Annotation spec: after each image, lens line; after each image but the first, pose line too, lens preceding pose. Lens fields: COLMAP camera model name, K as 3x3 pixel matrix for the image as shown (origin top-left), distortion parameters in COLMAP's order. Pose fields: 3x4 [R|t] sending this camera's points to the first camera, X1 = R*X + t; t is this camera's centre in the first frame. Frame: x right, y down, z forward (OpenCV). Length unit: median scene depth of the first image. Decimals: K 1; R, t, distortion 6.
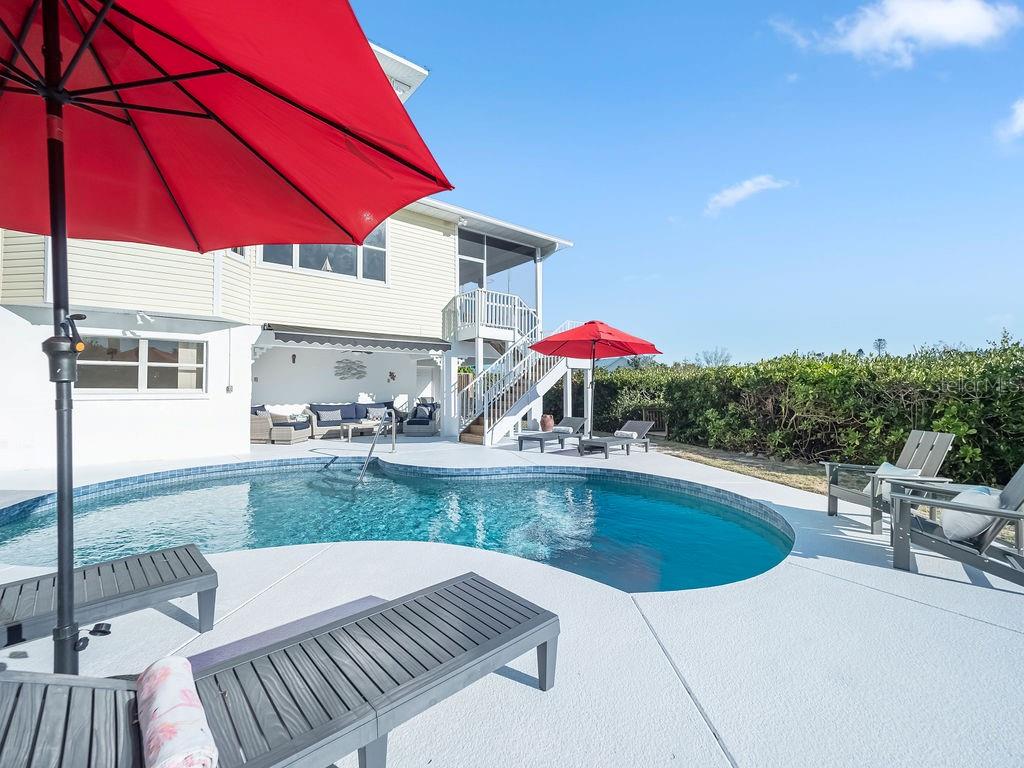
lens RADIAL K [[435.9, 0, 506.2], [0, 435.9, 380.7], [0, 0, 1]] dist [-0.000989, -0.004065]
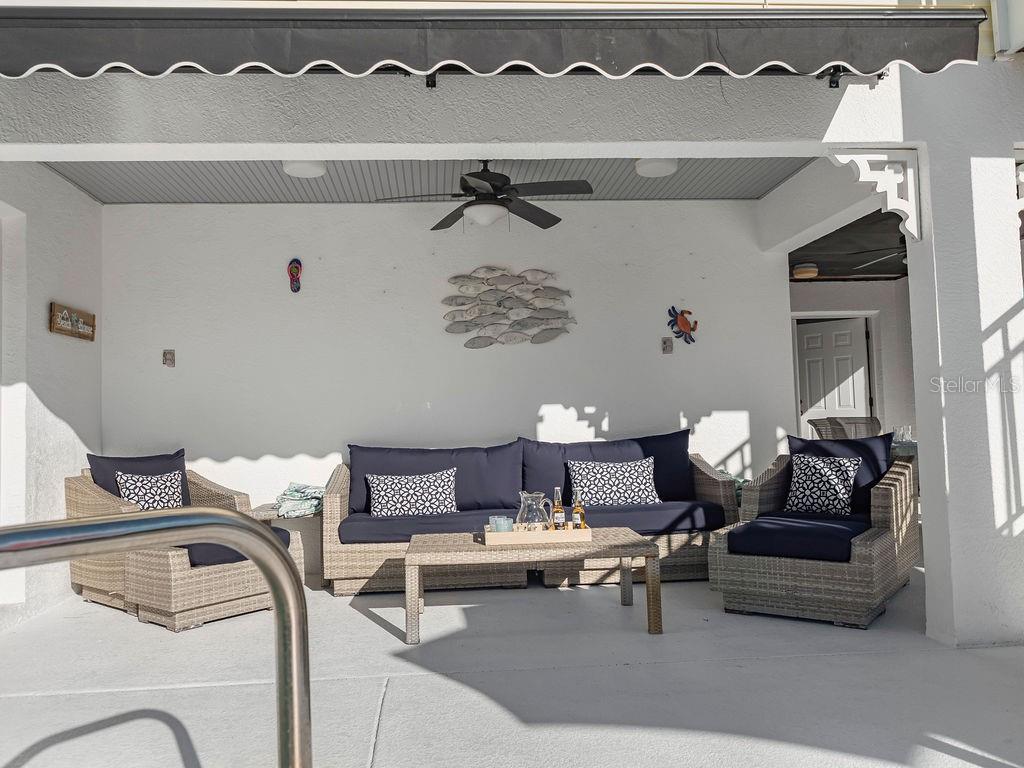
lens RADIAL K [[845.3, 0, 478.8], [0, 845.3, 367.9], [0, 0, 1]] dist [-0.012197, 0.000427]
pose [[0.816462, -0.060794, -0.574190, -0.103864], [0.036801, 0.997899, -0.053326, 0.037983], [0.576226, 0.022408, 0.816983, 0.656520]]
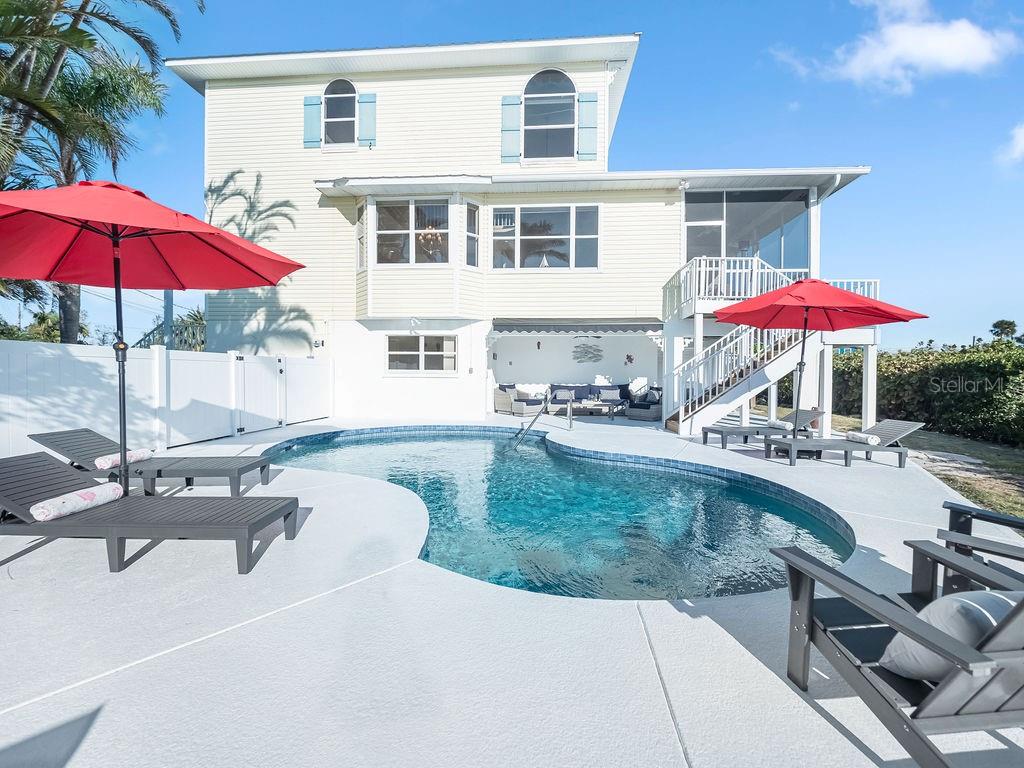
lens RADIAL K [[435.9, 0, 507.8], [0, 435.9, 384.6], [0, 0, 1]] dist [-0.000989, -0.004065]
pose [[0.725501, 0.025227, -0.687759, 0.265807], [0.005442, 0.999086, 0.042387, 0.004837], [0.688200, -0.034494, 0.724701, 0.091005]]
